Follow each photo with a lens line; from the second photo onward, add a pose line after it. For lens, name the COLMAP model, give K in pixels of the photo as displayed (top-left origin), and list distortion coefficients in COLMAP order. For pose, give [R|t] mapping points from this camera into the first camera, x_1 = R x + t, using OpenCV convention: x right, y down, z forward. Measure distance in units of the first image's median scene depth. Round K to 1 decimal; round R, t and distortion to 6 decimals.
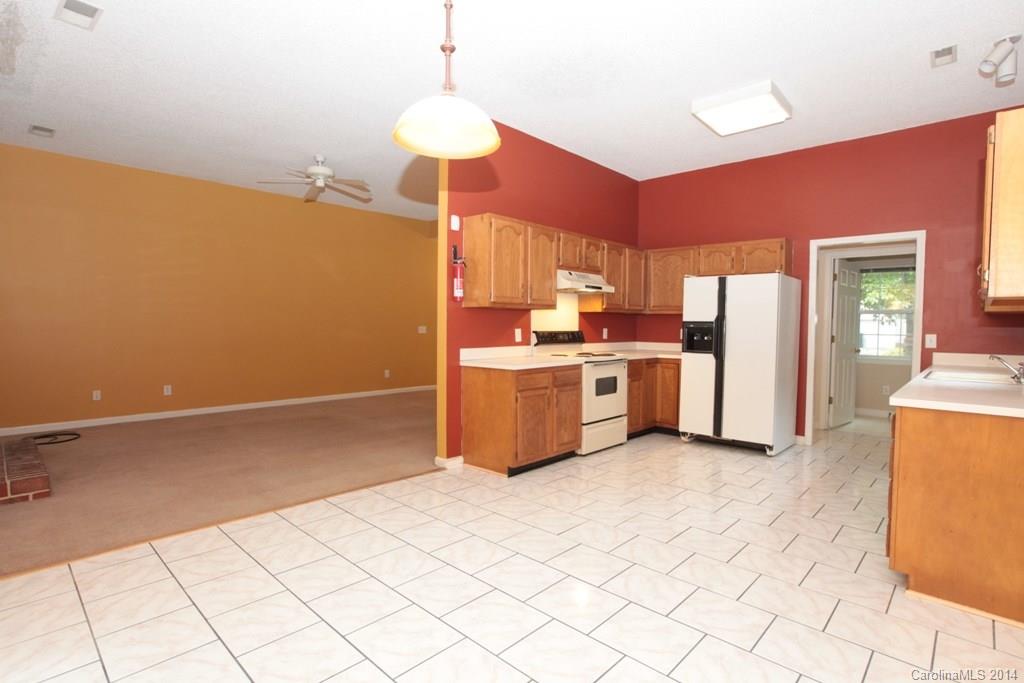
lens RADIAL K [[510.9, 0, 516.7], [0, 510.9, 342.6], [0, 0, 1]] dist [-0.023795, 0.004848]
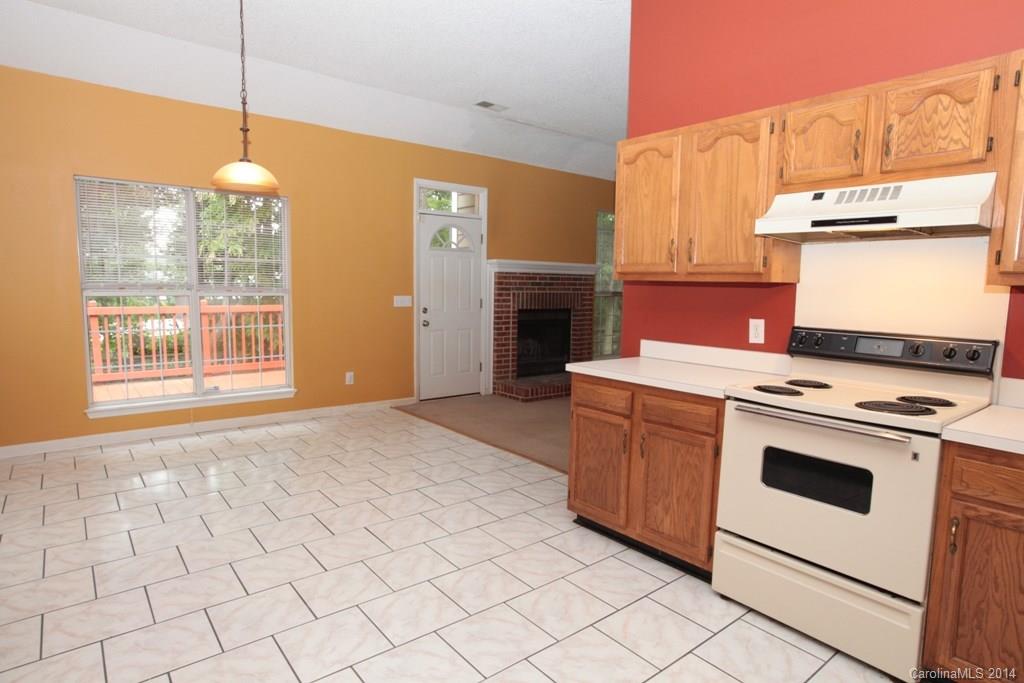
lens RADIAL K [[577.5, 0, 510.0], [0, 577.5, 339.3], [0, 0, 1]] dist [-0.040757, 0.001546]
pose [[-0.149018, 0.082345, -0.985400, 0.624535], [-0.057044, 0.994151, 0.091703, -0.045788], [0.987188, 0.069876, -0.143449, 0.828205]]
